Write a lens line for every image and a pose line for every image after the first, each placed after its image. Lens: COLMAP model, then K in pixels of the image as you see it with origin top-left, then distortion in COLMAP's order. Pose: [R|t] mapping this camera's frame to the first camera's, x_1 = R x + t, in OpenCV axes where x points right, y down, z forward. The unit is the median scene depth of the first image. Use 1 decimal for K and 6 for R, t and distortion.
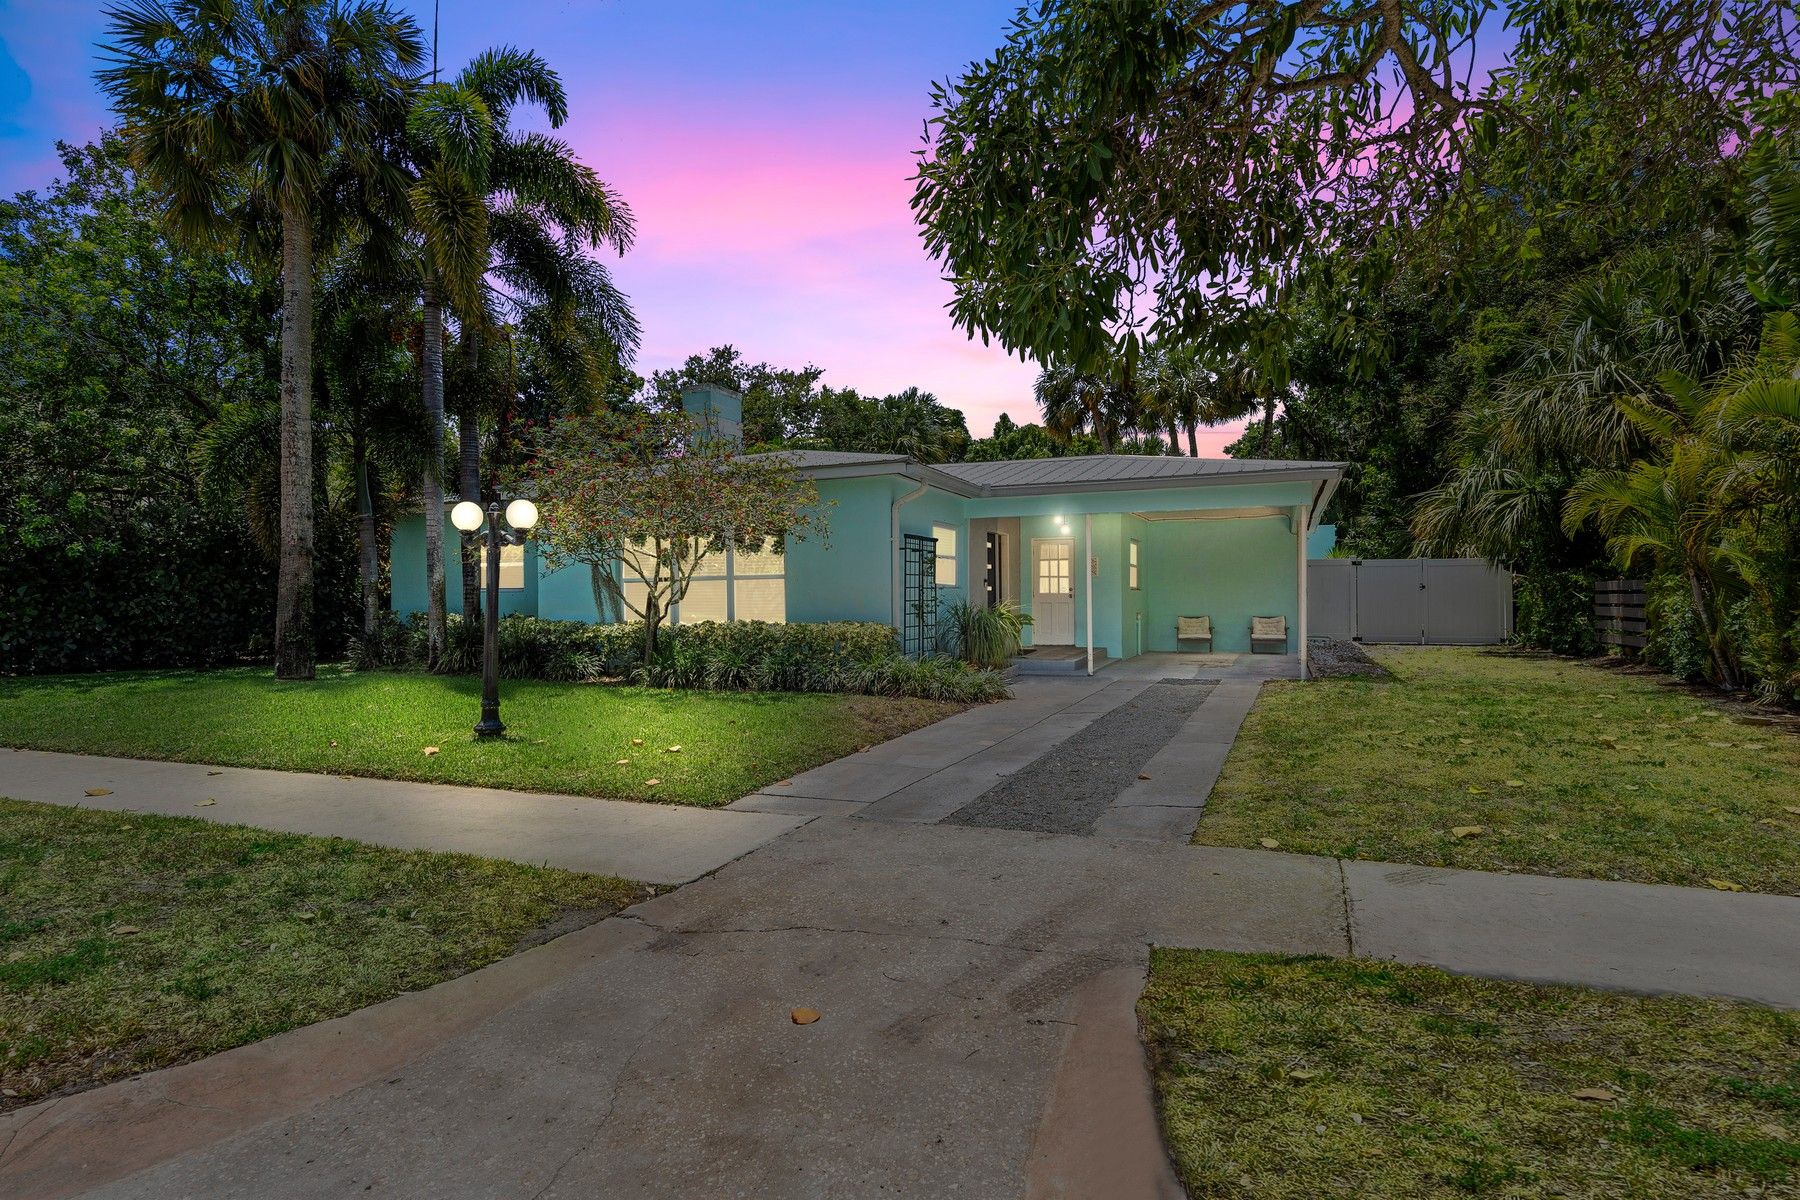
lens RADIAL K [[1007.2, 0, 903.8], [0, 1007.2, 549.9], [0, 0, 1]] dist [0.001110, 0.000228]
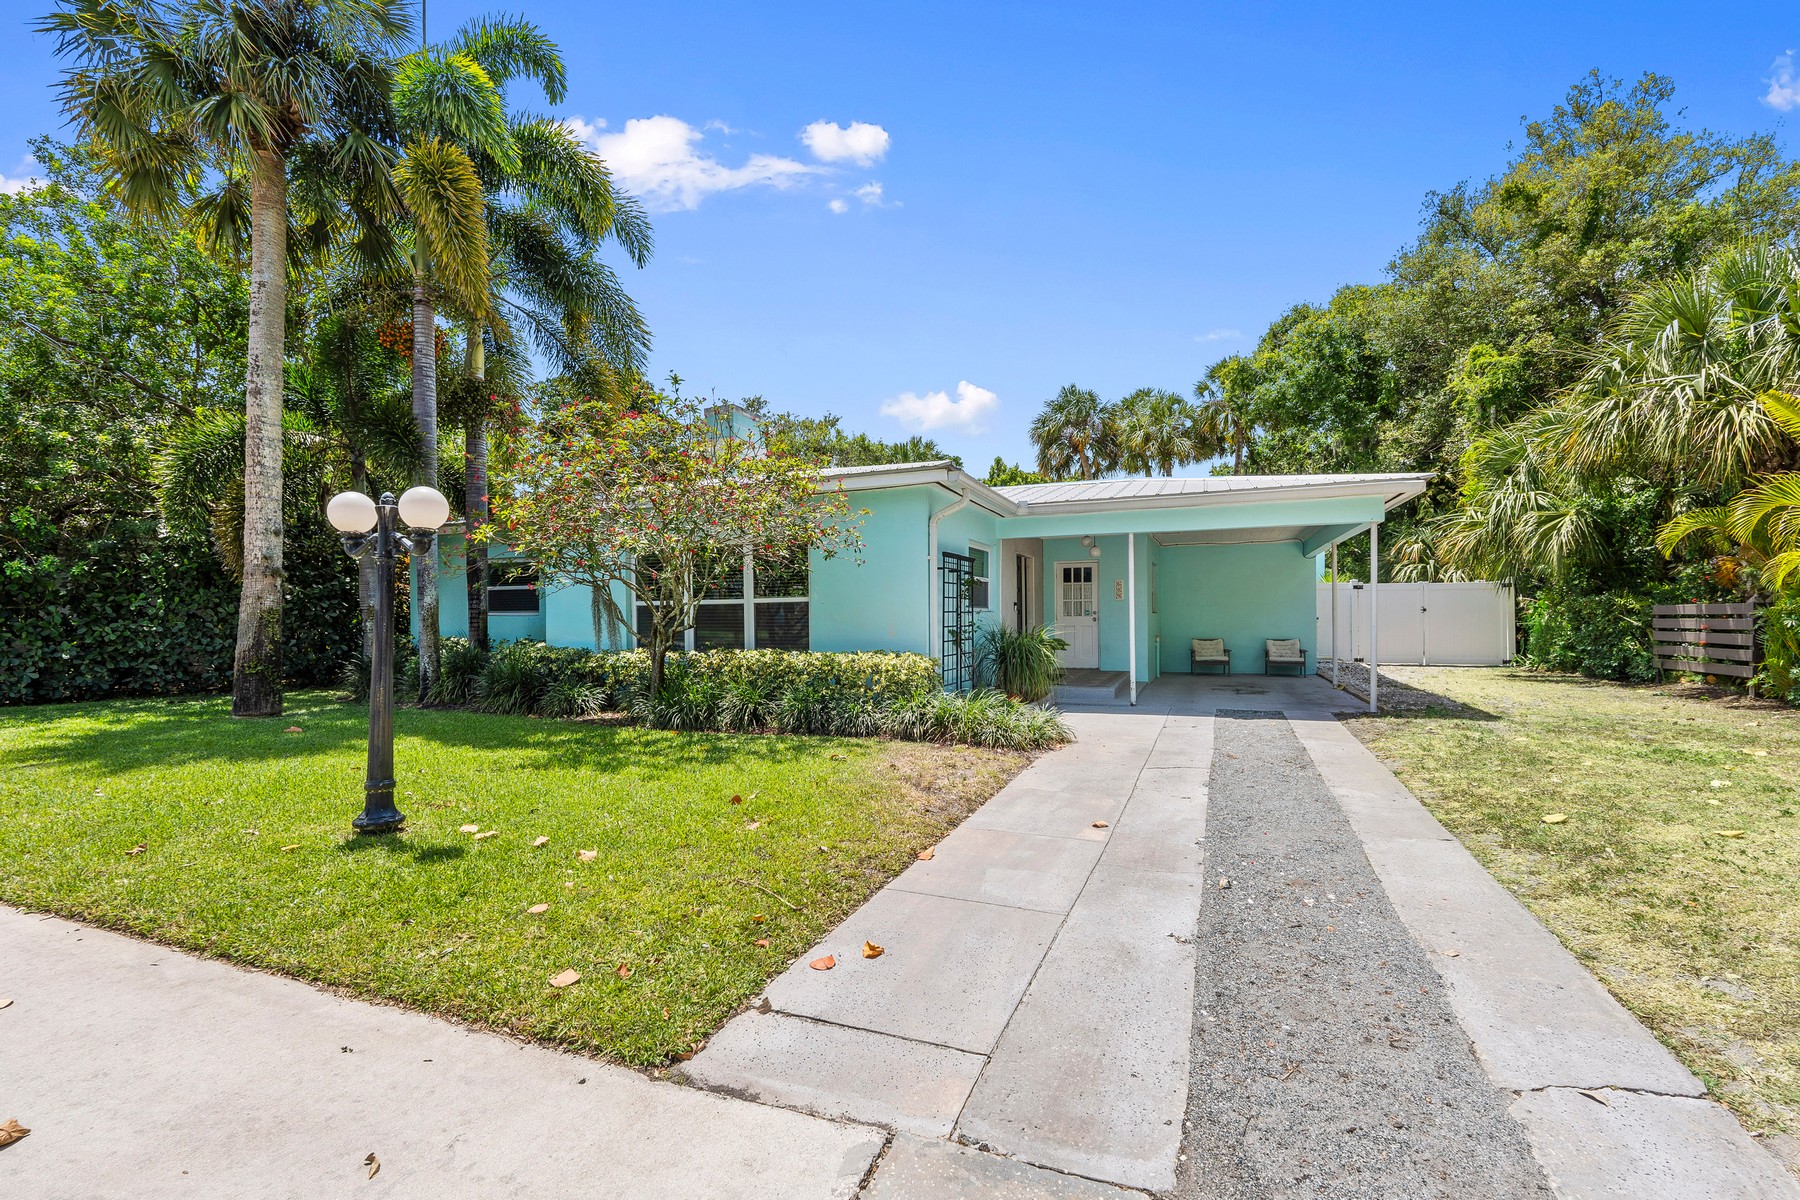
lens RADIAL K [[810.8, 0, 900.0], [0, 810.8, 600.0], [0, 0, 1]] dist [0.001135, -0.000015]
pose [[0.999993, 0.000141, -0.003651, -0.032296], [-0.000047, 0.999672, 0.025627, 0.007825], [0.003654, -0.025627, 0.999665, 0.265317]]
